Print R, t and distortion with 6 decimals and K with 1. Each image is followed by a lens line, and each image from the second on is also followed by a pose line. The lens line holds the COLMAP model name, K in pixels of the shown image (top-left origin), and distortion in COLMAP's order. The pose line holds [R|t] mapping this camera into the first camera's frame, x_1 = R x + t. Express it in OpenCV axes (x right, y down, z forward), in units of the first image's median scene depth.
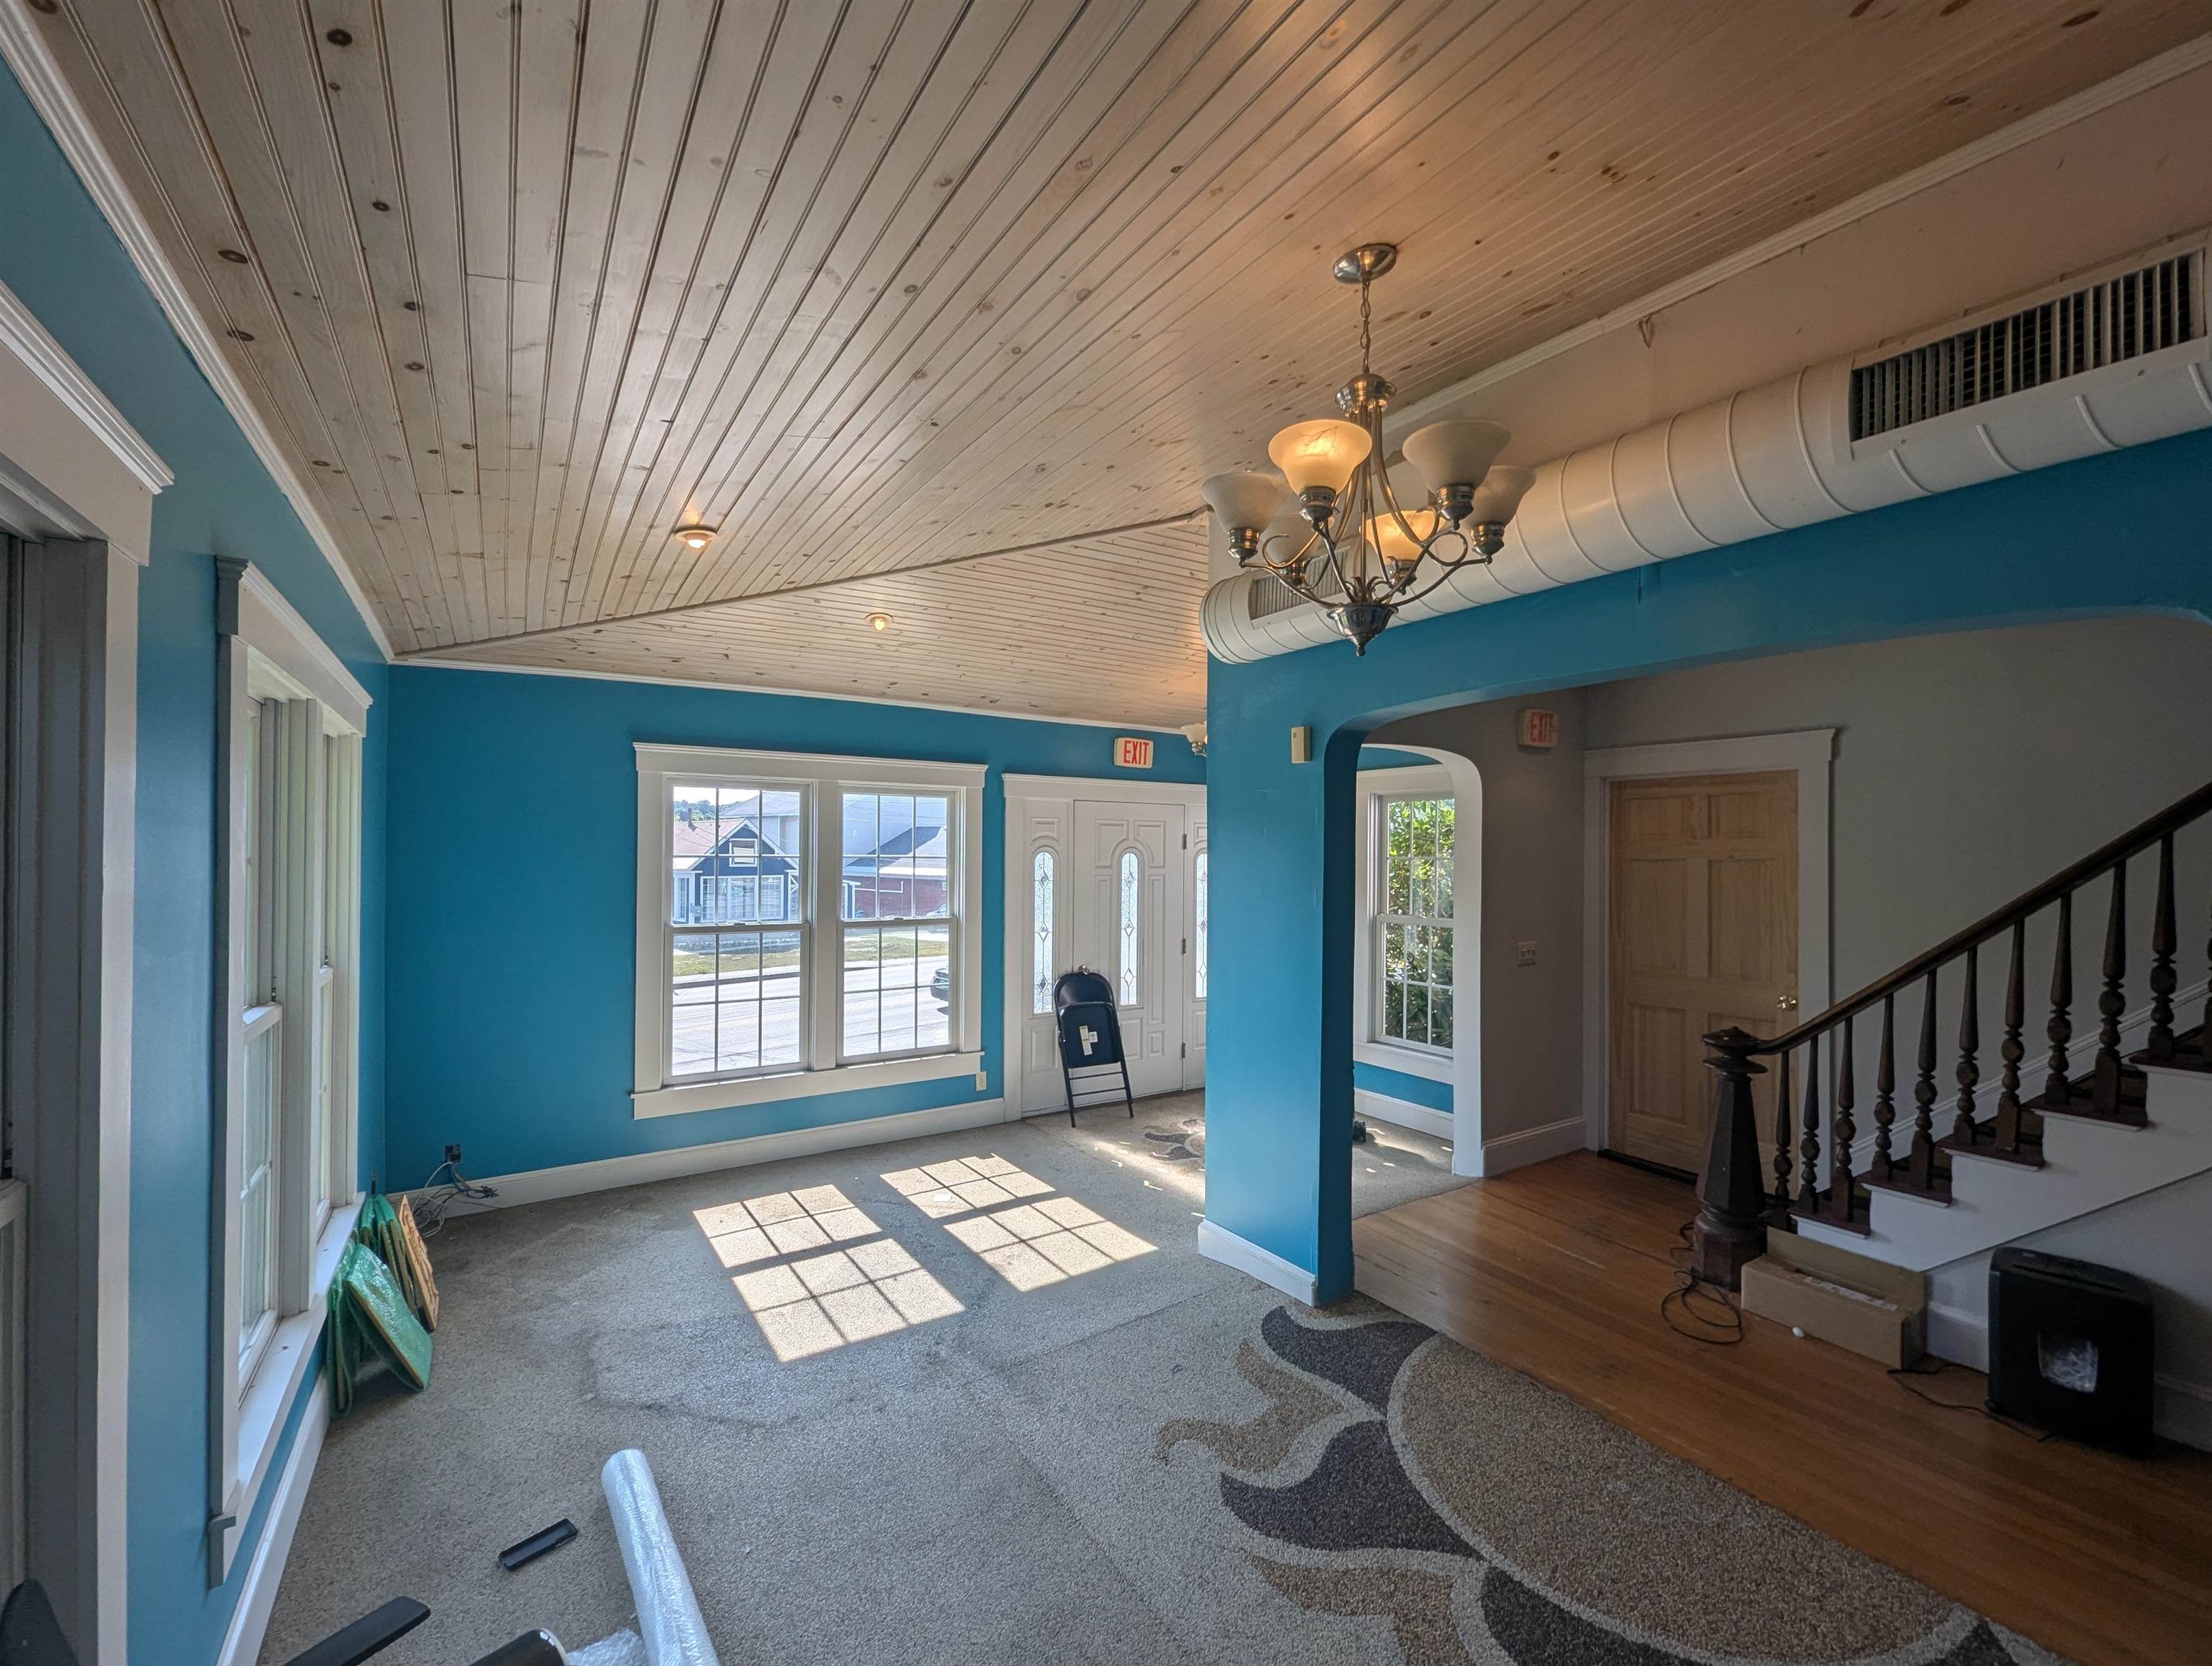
lens RADIAL K [[923.3, 0, 1112.1], [0, 923.3, 845.7], [0, 0, 1]] dist [-0.000787, -0.000444]
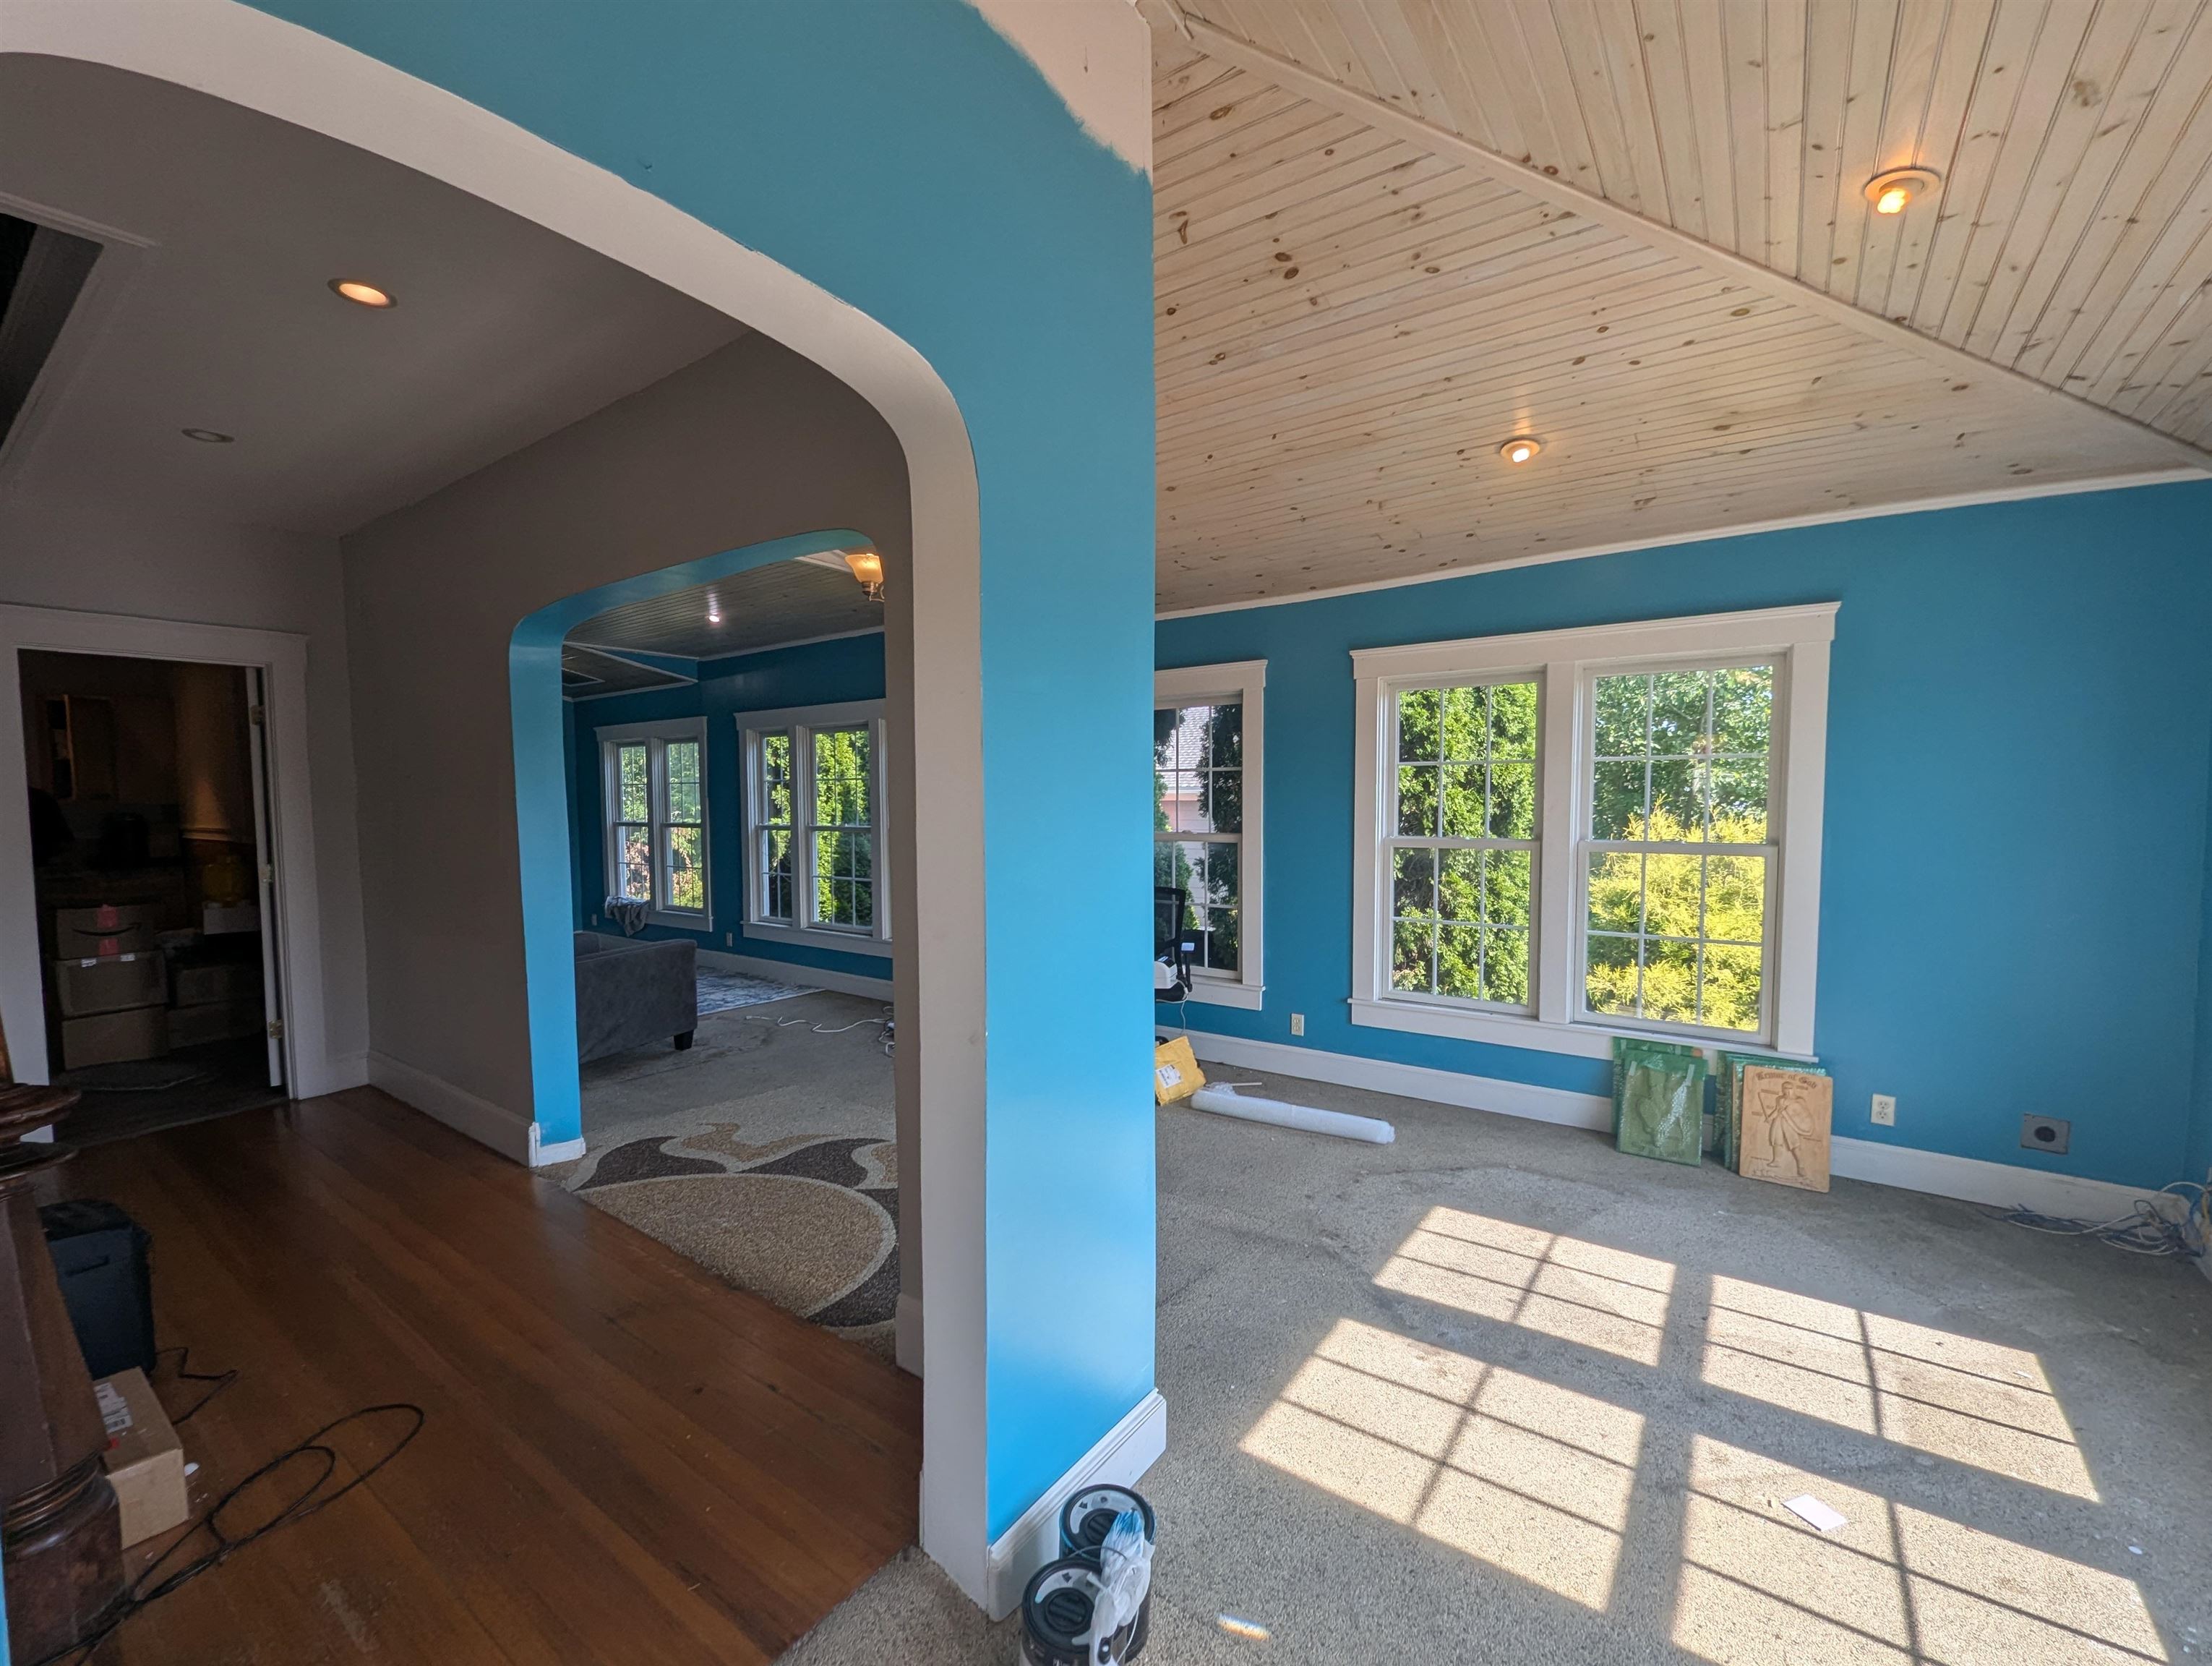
lens RADIAL K [[923.3, 0, 1112.1], [0, 923.3, 845.7], [0, 0, 1]] dist [-0.000787, -0.000444]
pose [[-0.934266, 0.019731, -0.356030, 0.323689], [0.004425, 0.999033, 0.043754, 0.066238], [0.356549, 0.039303, -0.933450, 1.555590]]
